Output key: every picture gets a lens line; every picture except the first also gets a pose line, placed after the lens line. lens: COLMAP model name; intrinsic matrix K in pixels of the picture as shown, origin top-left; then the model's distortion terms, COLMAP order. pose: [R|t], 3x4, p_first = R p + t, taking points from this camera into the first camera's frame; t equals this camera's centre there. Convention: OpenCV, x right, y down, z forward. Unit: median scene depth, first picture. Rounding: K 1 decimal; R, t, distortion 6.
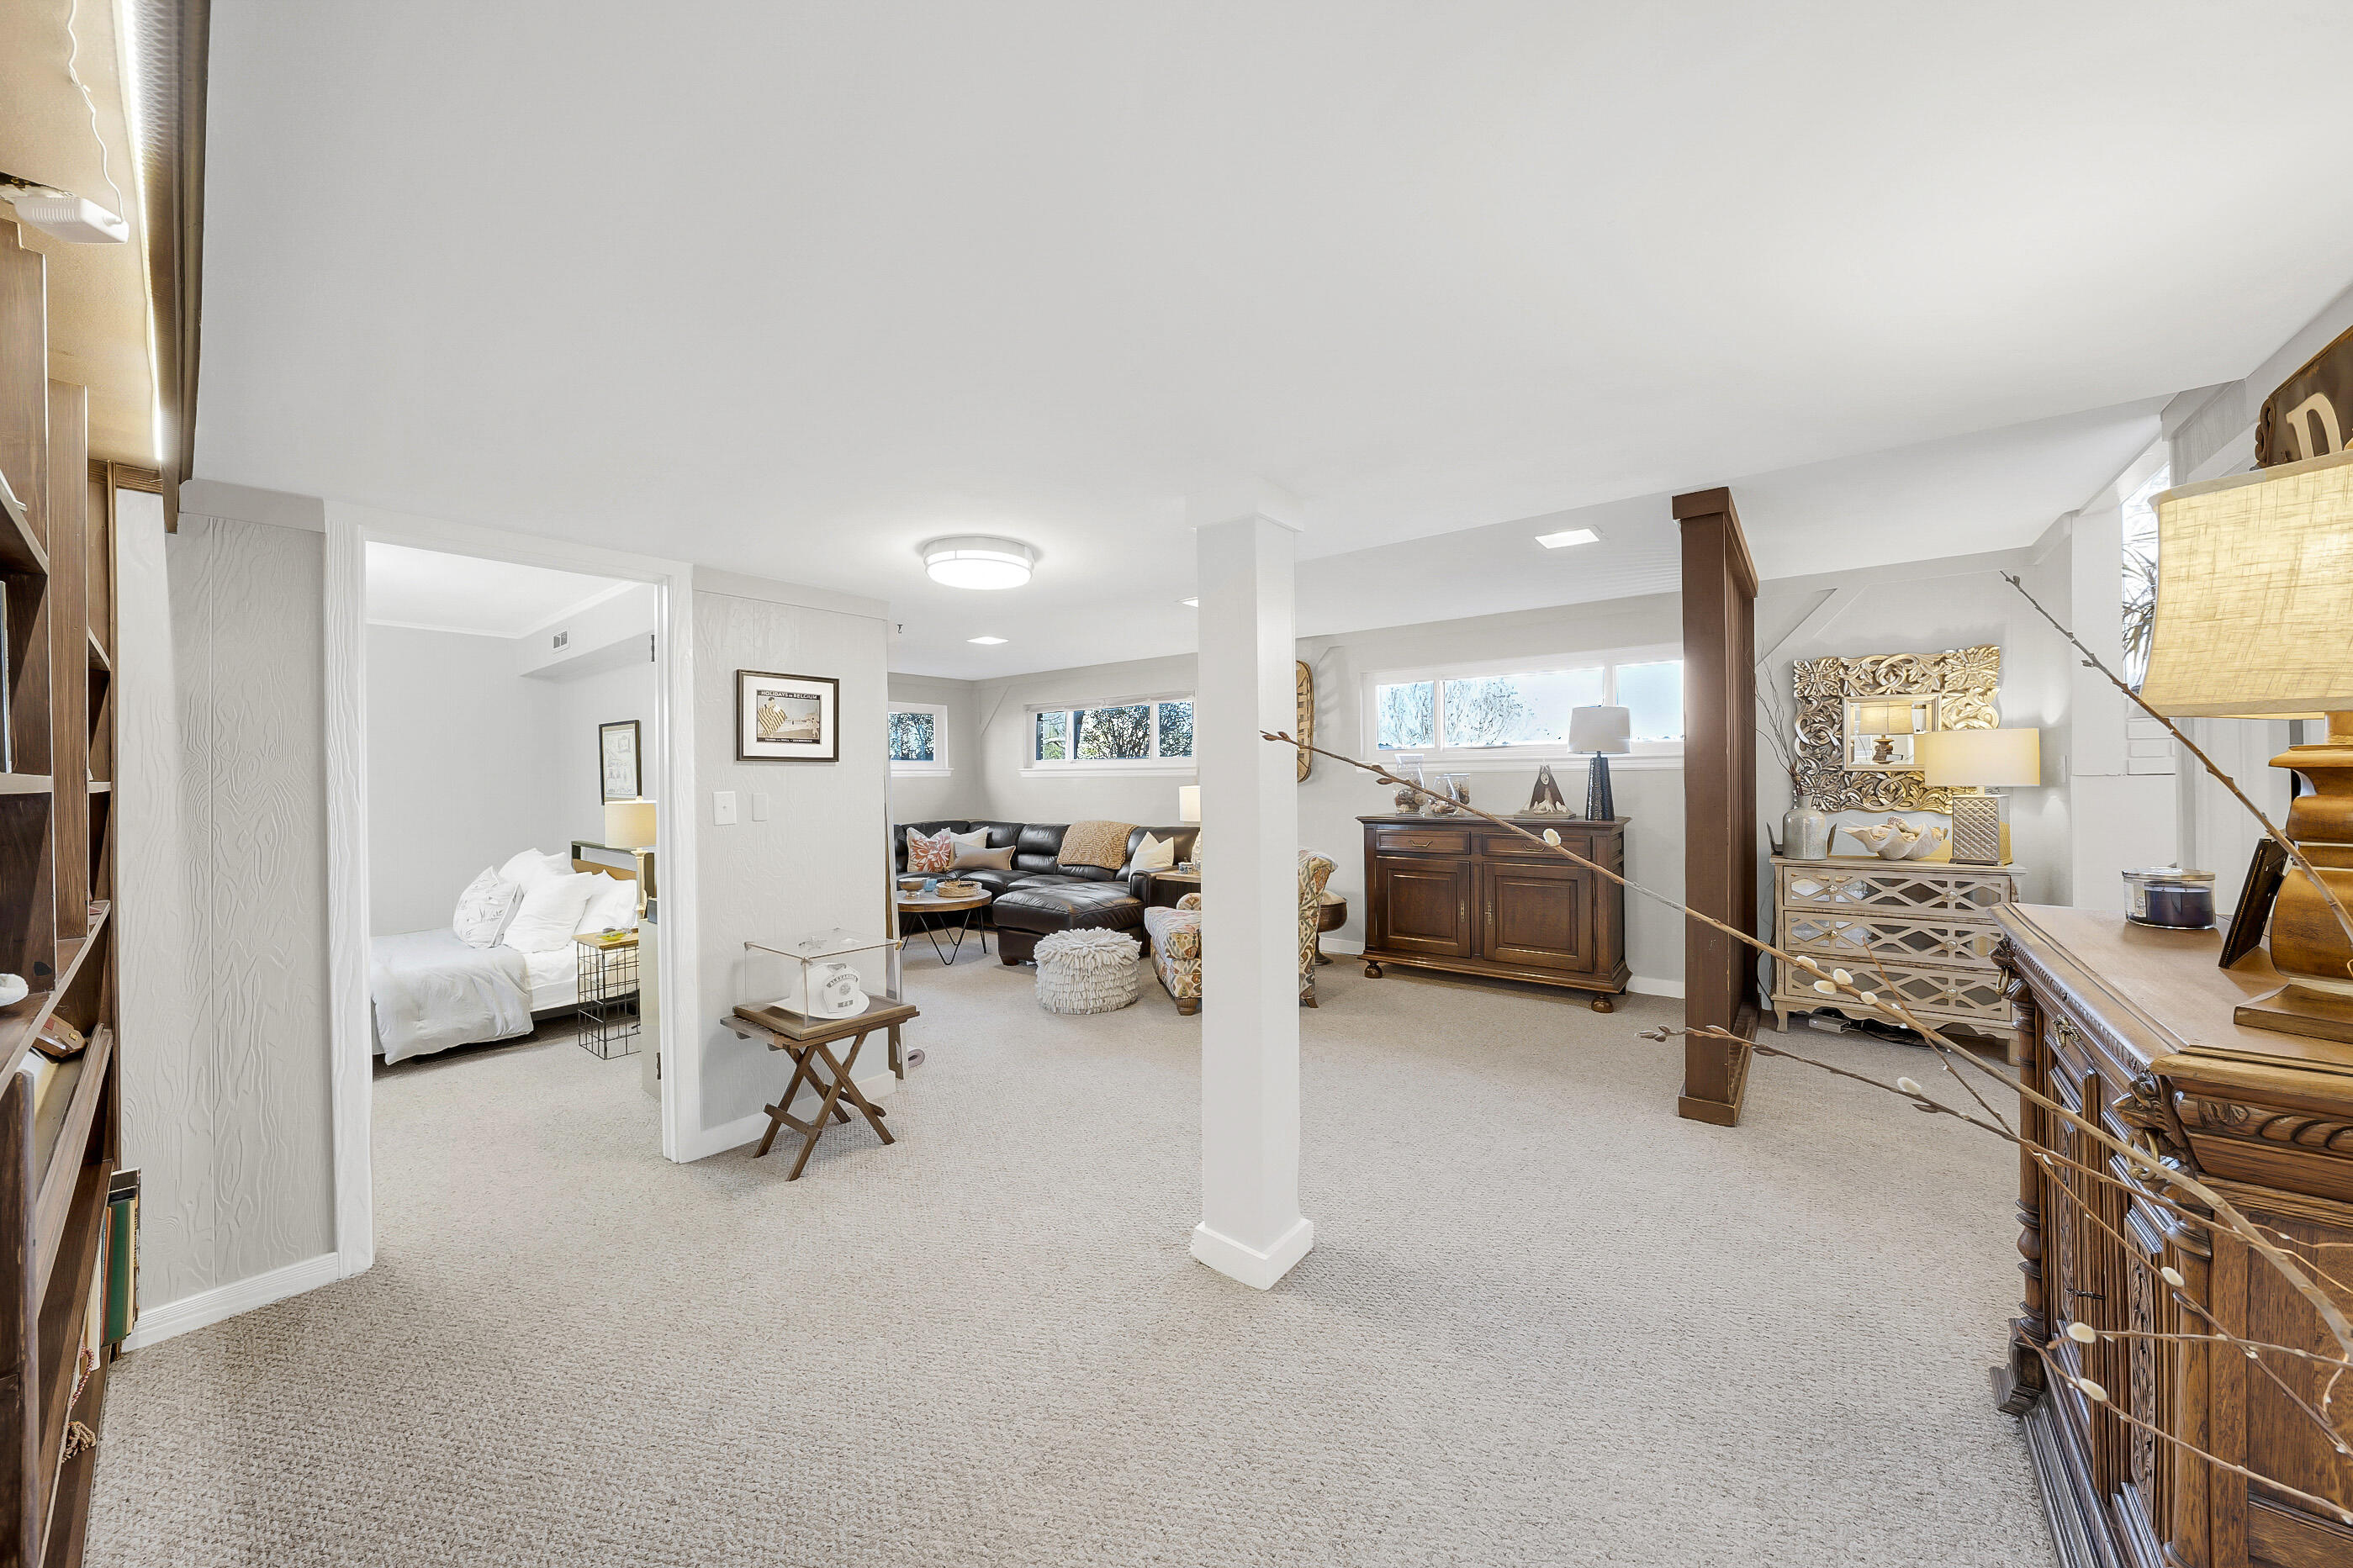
lens RADIAL K [[814.0, 0, 1176.1], [0, 814.0, 778.8], [0, 0, 1]] dist [-0.026200, 0.005670]
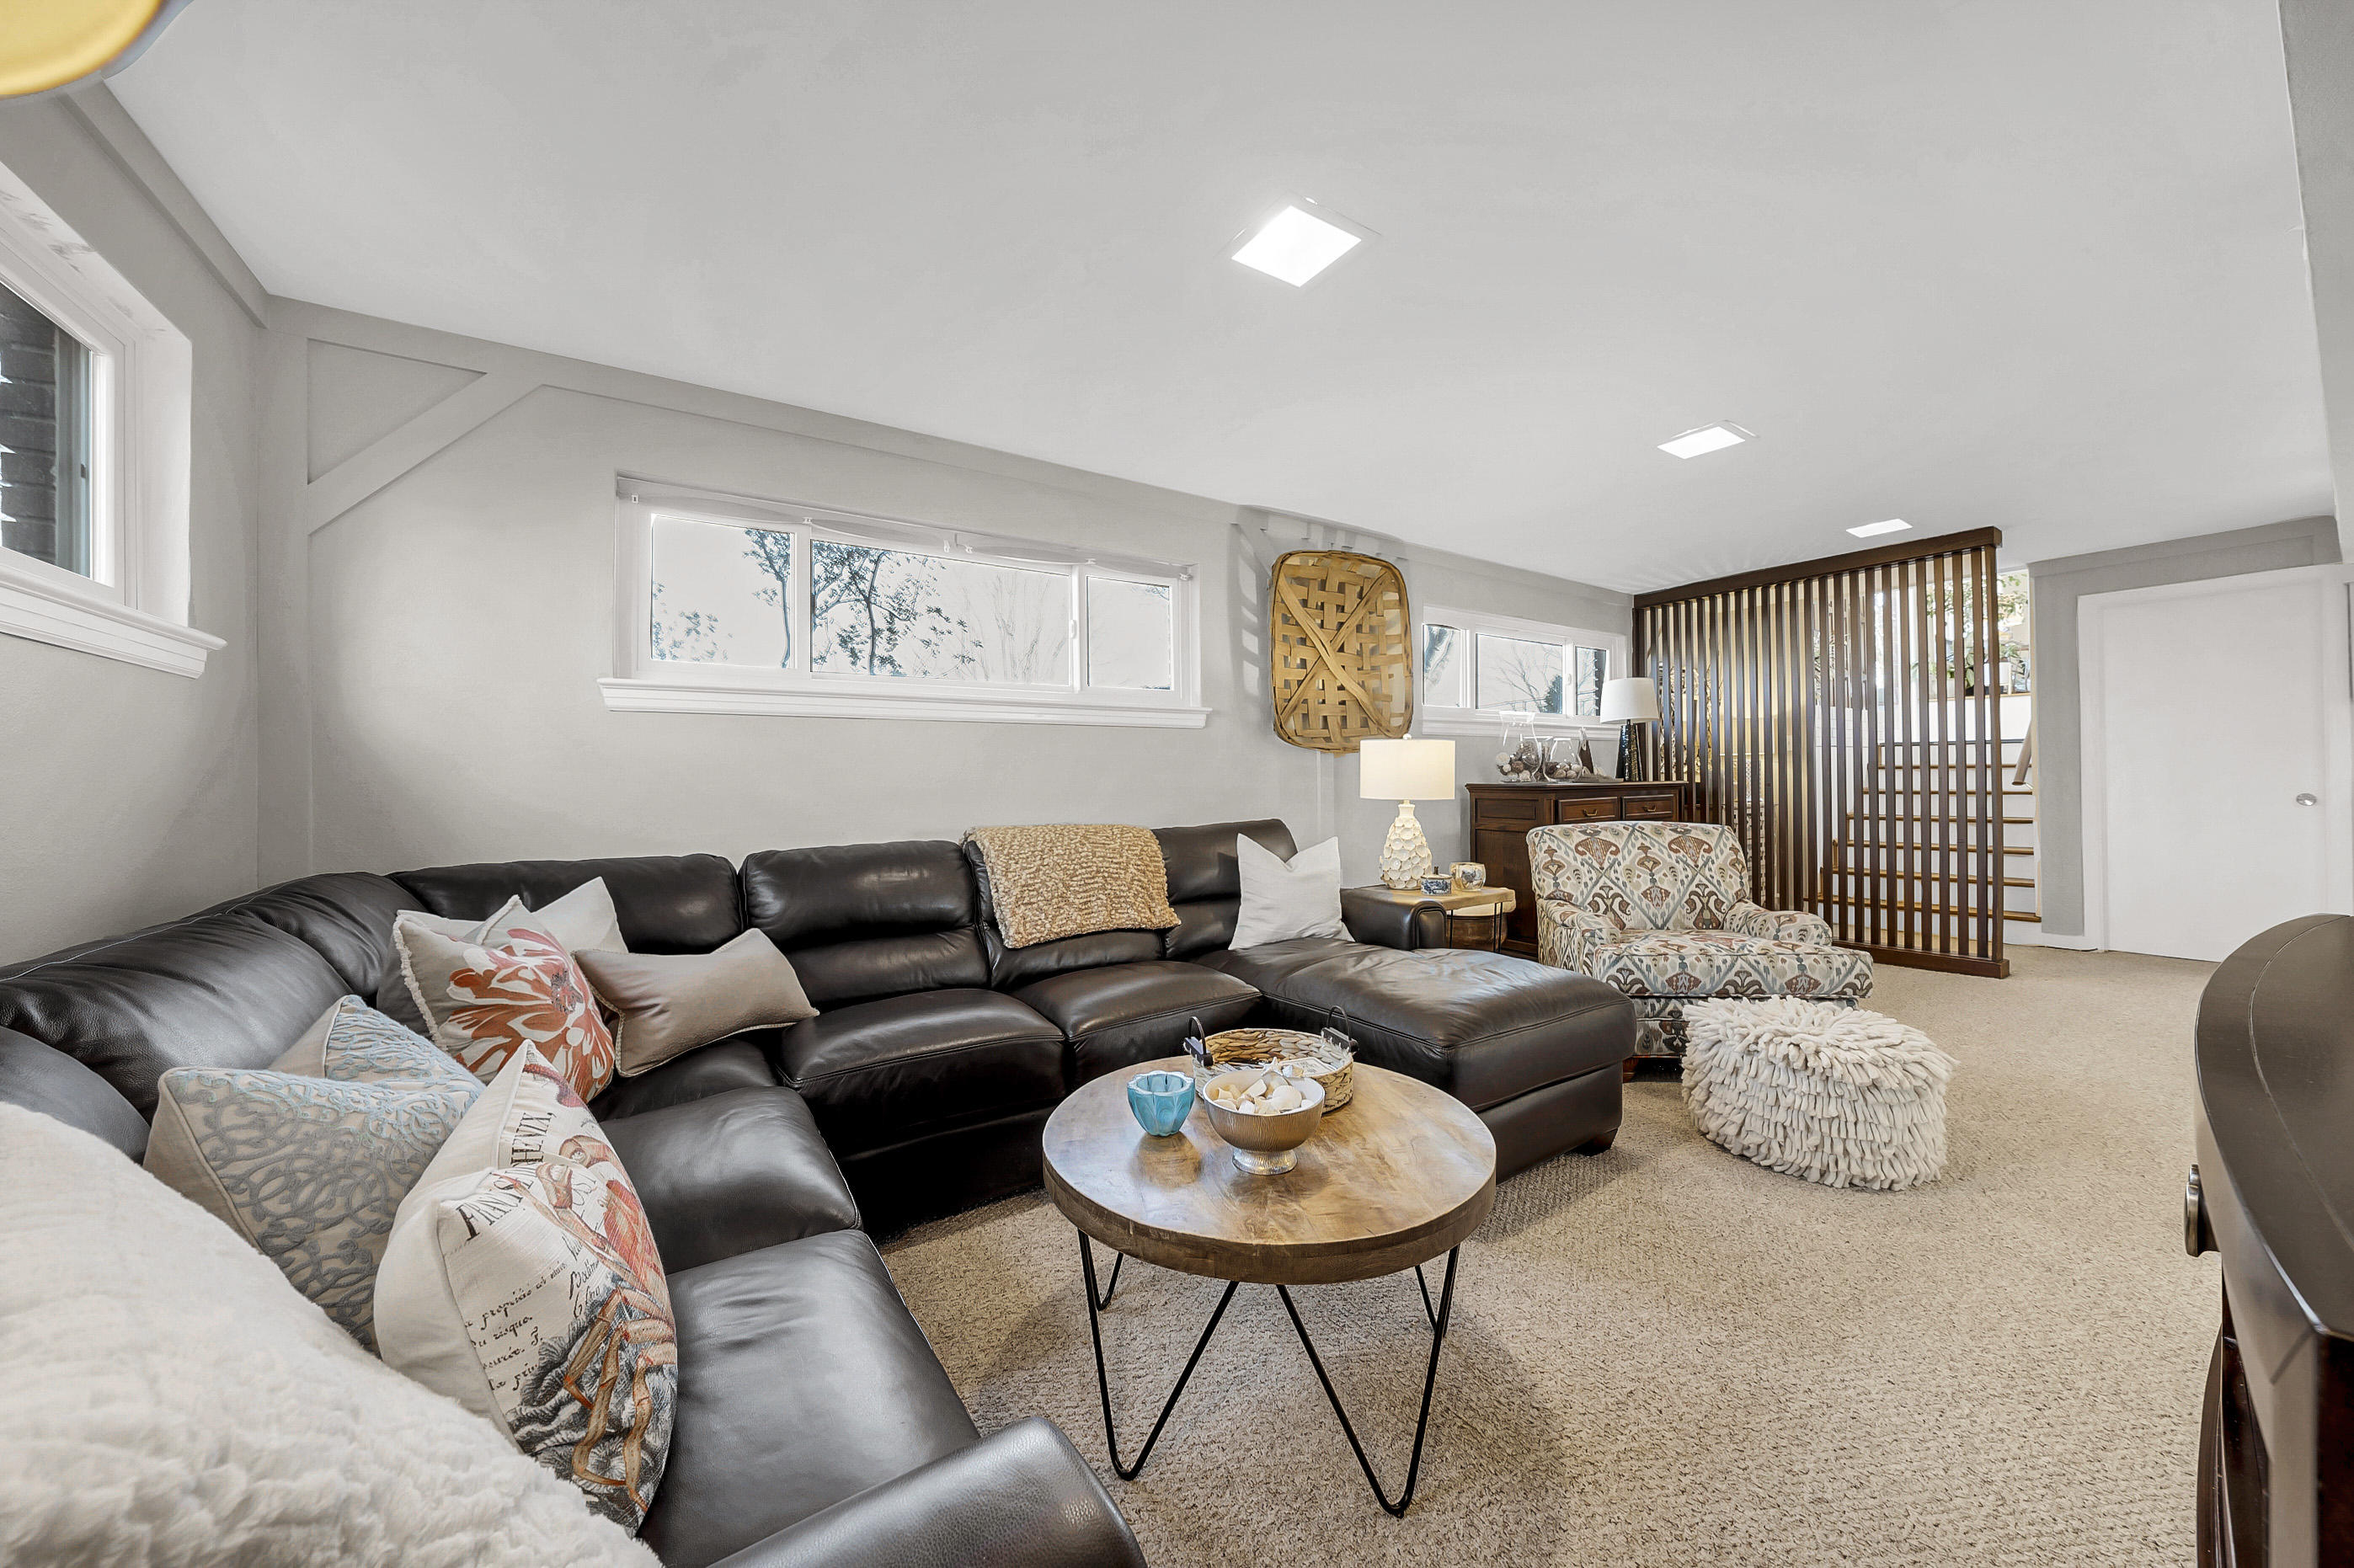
lens RADIAL K [[814.3, 0, 1163.3], [0, 814.3, 783.8], [0, 0, 1]] dist [-0.026200, 0.005670]
pose [[0.319812, 0.006057, 0.947462, -0.474680], [0.012224, 0.999870, -0.010518, 0.037231], [-0.947402, 0.014945, 0.319696, 0.833474]]
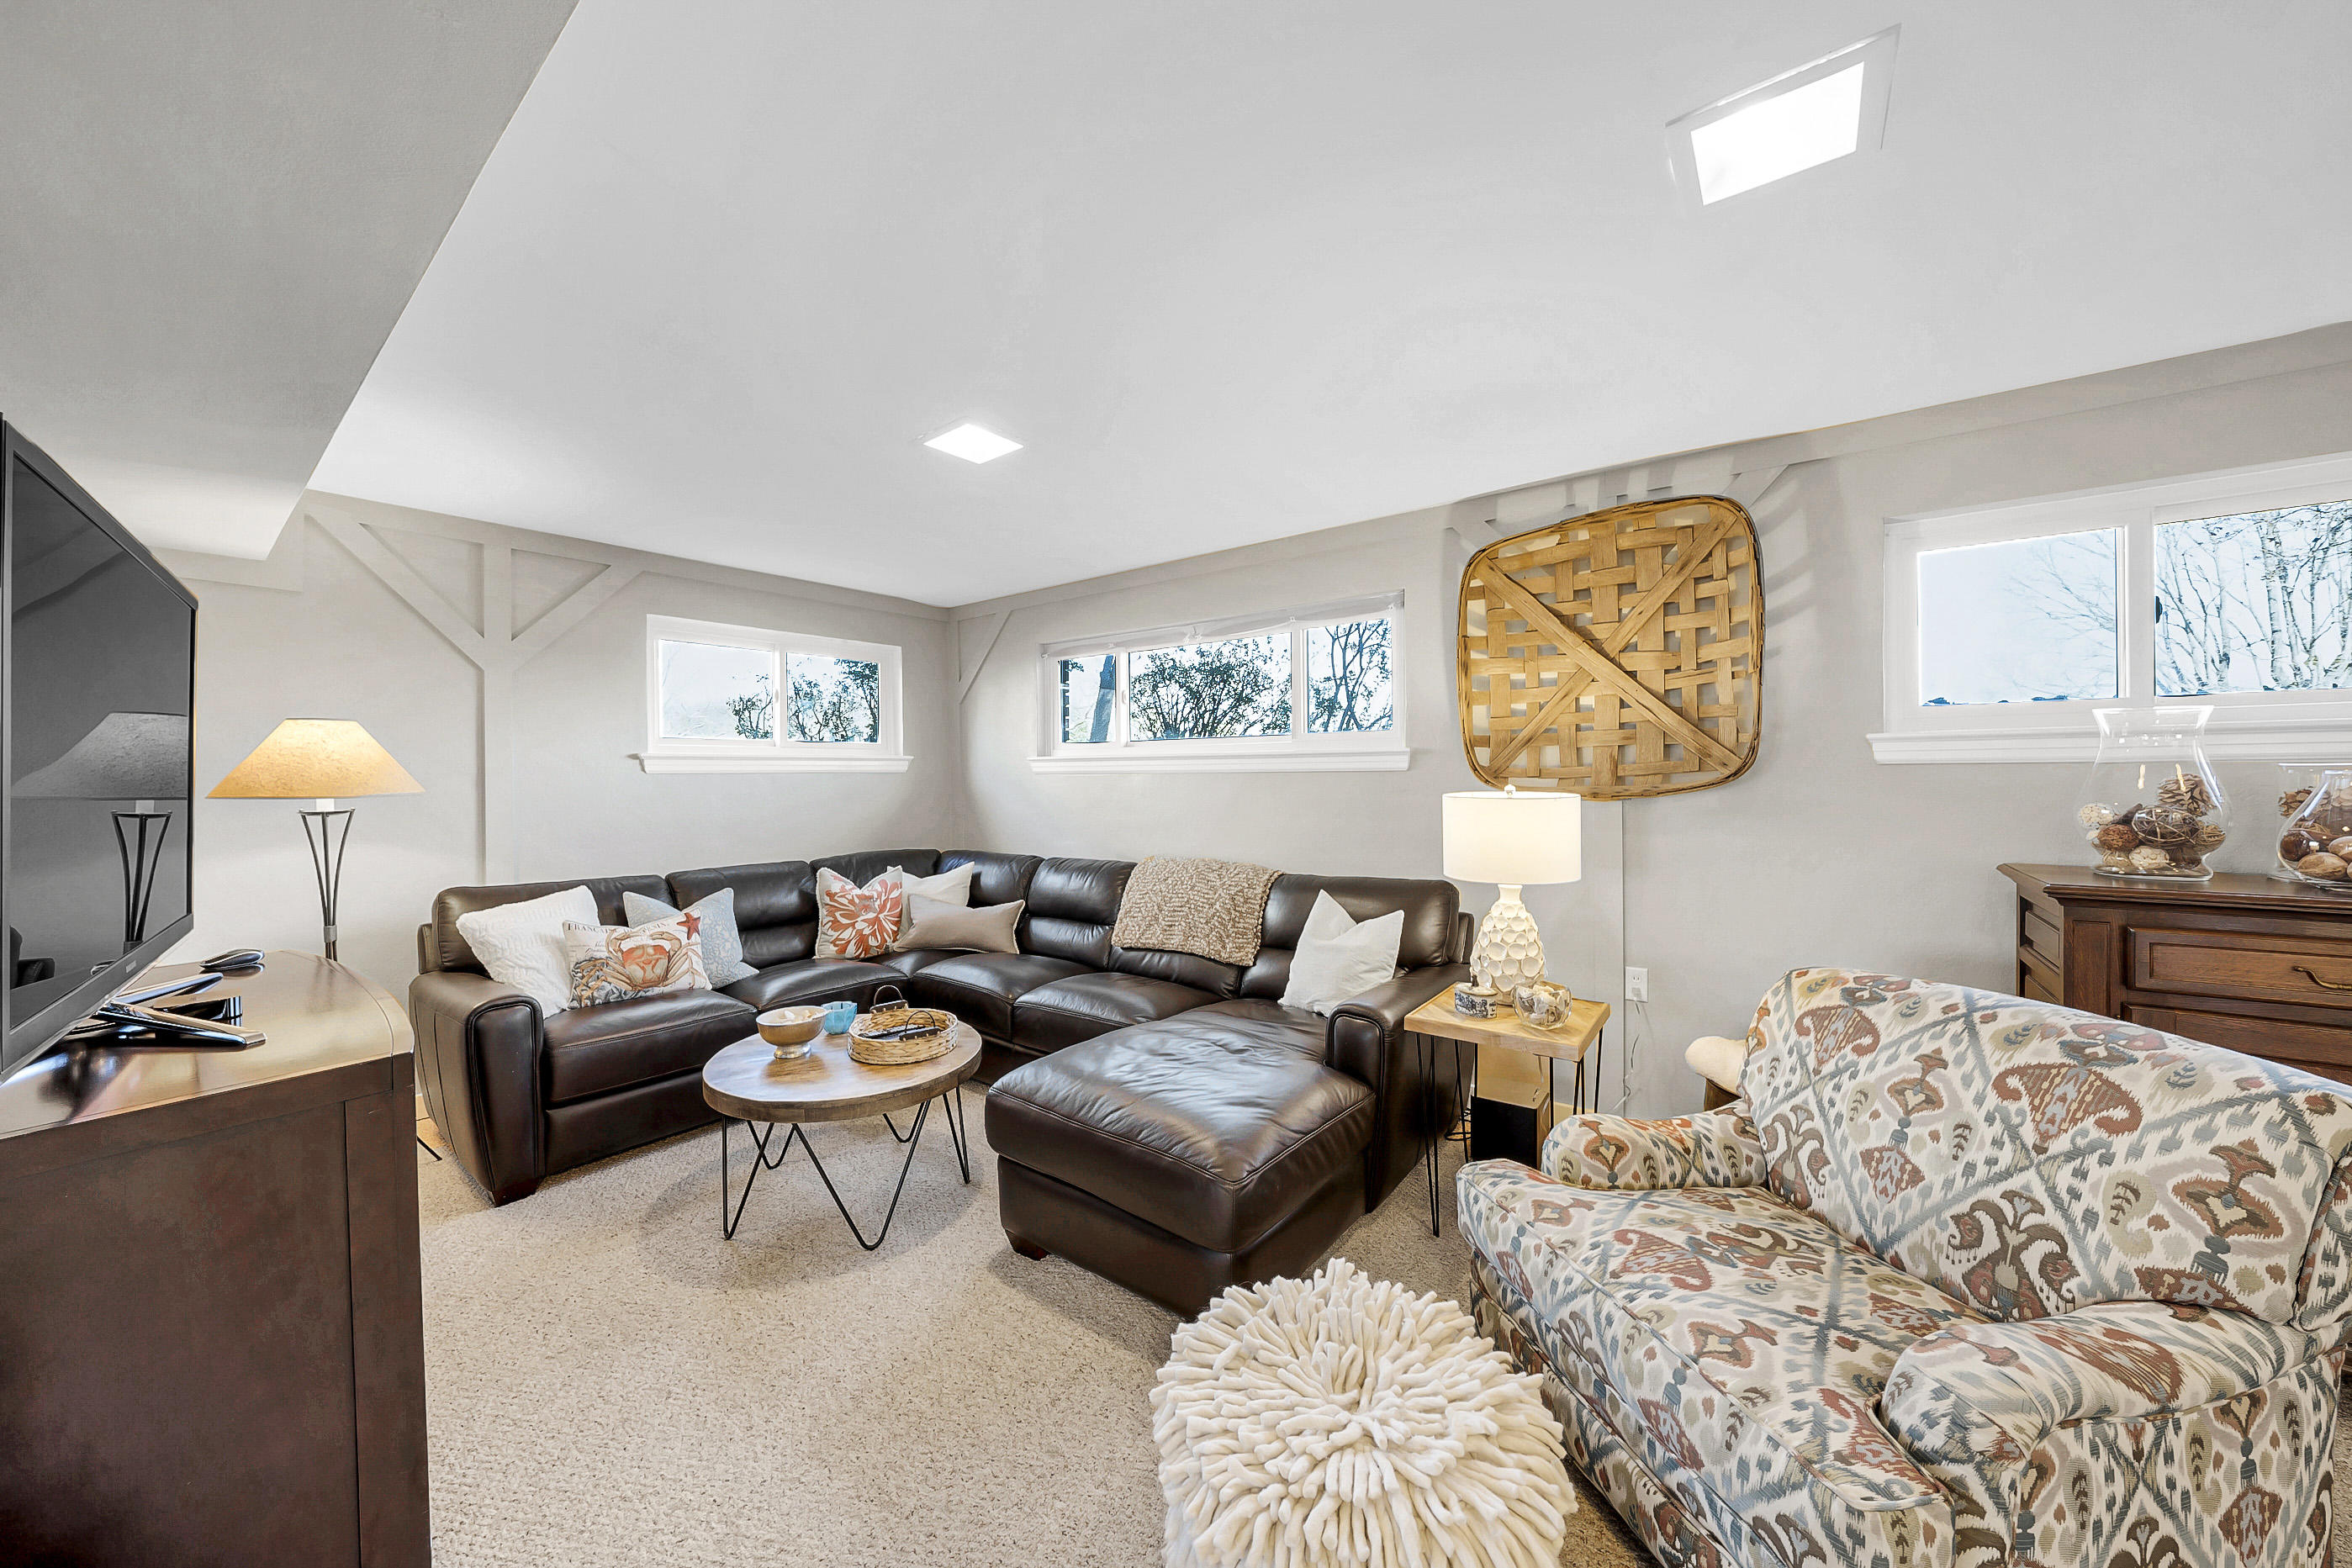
lens RADIAL K [[813.6, 0, 1174.8], [0, 813.6, 782.5], [0, 0, 1]] dist [-0.026200, 0.005670]
pose [[0.999905, 0.004154, 0.013121, -0.116944], [-0.004211, 0.999982, 0.004273, 0.002618], [-0.013103, -0.004328, 0.999905, 0.511613]]
